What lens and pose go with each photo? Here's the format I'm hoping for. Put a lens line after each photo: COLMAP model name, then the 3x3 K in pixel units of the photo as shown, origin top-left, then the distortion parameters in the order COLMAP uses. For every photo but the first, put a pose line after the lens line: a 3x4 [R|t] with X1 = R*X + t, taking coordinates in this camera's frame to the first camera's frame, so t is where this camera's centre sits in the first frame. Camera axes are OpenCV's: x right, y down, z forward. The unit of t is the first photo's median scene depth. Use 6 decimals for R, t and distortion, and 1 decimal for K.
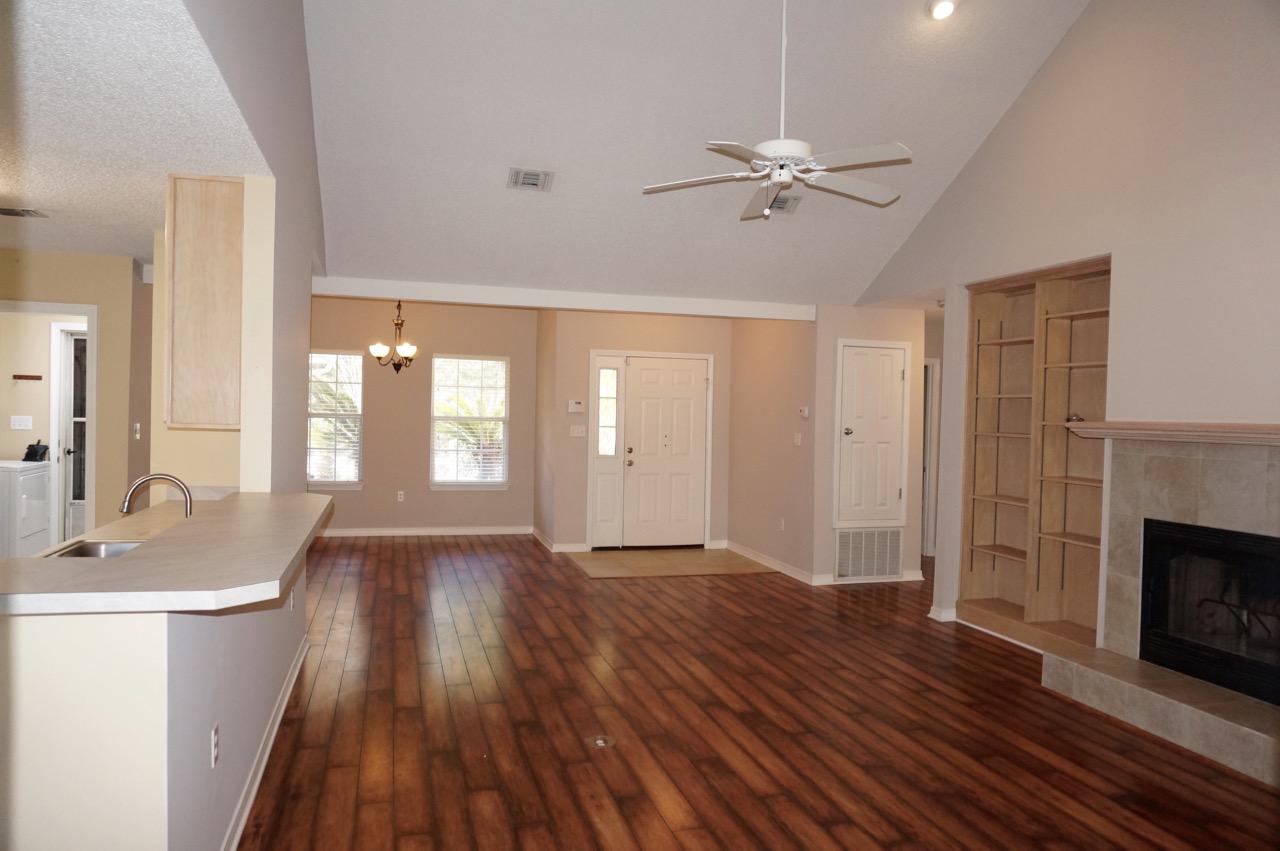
lens RADIAL K [[855.1, 0, 640.2], [0, 855.1, 421.8], [0, 0, 1]] dist [-0.048429, 0.059493]
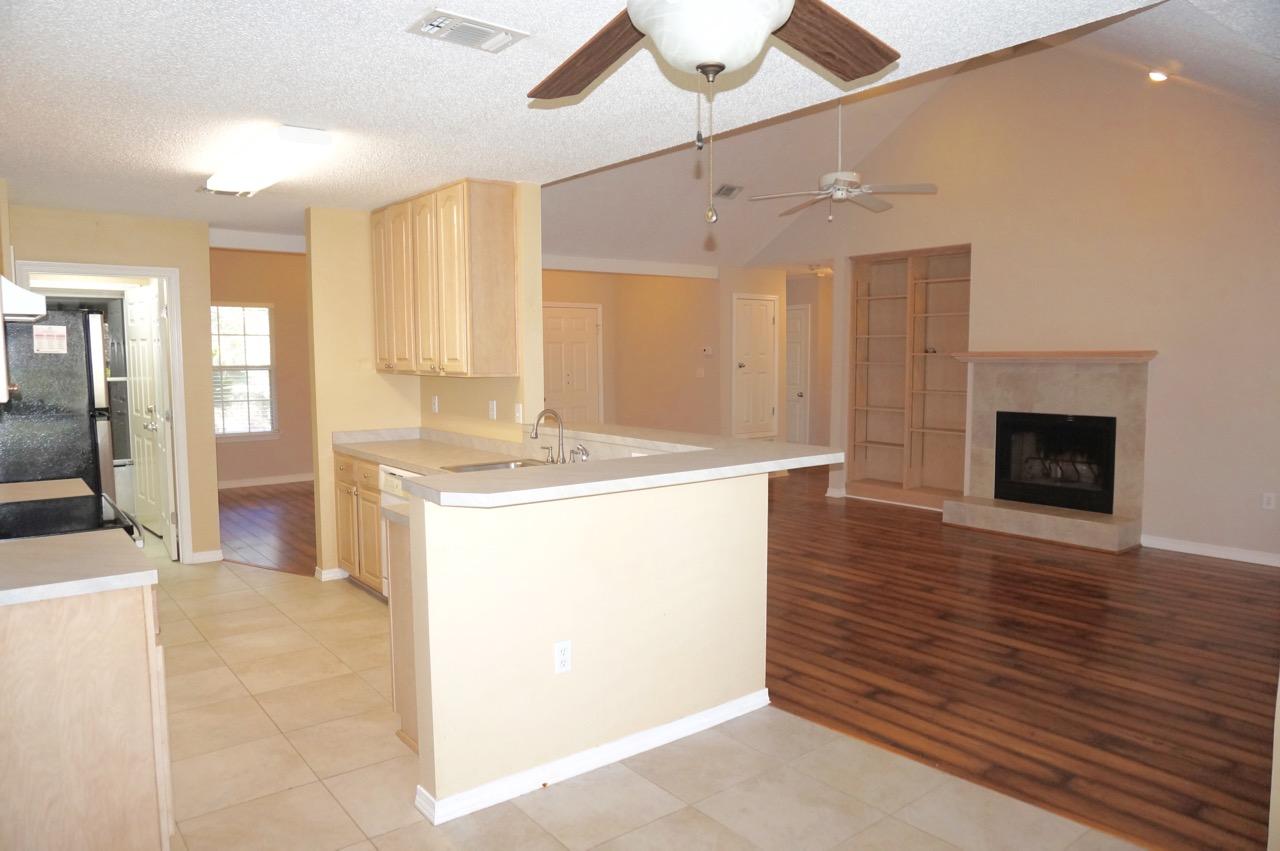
lens RADIAL K [[857.5, 0, 636.4], [0, 857.5, 426.9], [0, 0, 1]] dist [-0.049185, 0.035616]
pose [[0.926899, -0.060761, 0.370359, -0.609861], [0.032386, 0.996076, 0.082362, -0.011408], [-0.373910, -0.064346, 0.925230, -0.230420]]
